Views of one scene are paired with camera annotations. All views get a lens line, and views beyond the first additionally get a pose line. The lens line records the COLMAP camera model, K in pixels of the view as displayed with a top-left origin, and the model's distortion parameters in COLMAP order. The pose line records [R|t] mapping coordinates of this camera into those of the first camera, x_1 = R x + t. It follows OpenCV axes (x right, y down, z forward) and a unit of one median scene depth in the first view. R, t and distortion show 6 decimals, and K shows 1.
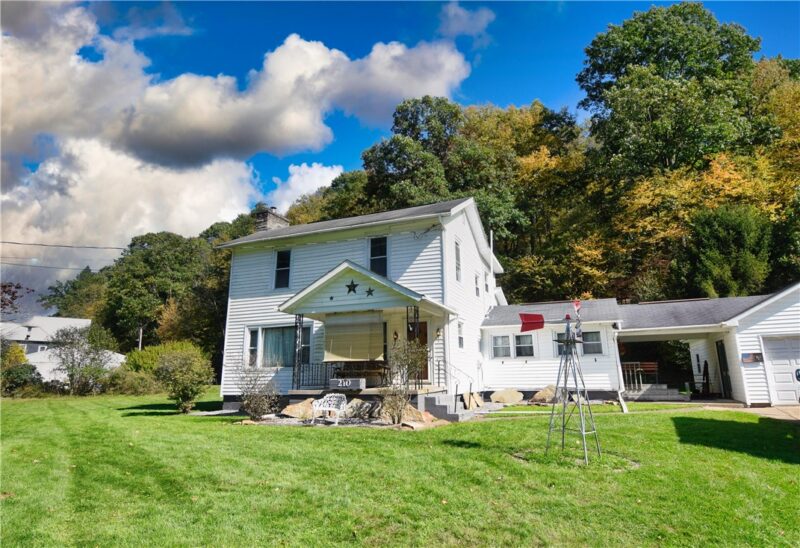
lens RADIAL K [[449.6, 0, 400.0], [0, 449.6, 274.0], [0, 0, 1]] dist [0.001362, 0.000245]
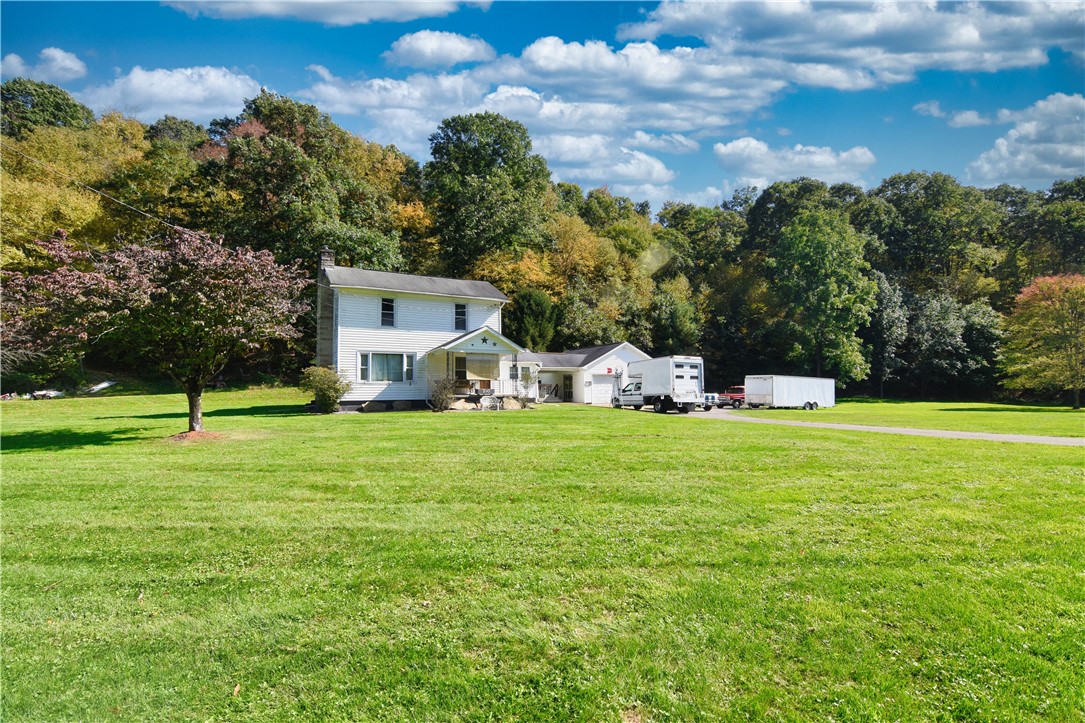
lens RADIAL K [[523.7, 0, 542.5], [0, 523.7, 361.5], [0, 0, 1]] dist [0.000273, -0.013131]
pose [[0.621513, 0.056891, 0.781336, -1.232262], [-0.176623, 0.981857, 0.069003, -0.056822], [-0.763234, -0.180888, 0.620285, -0.392405]]
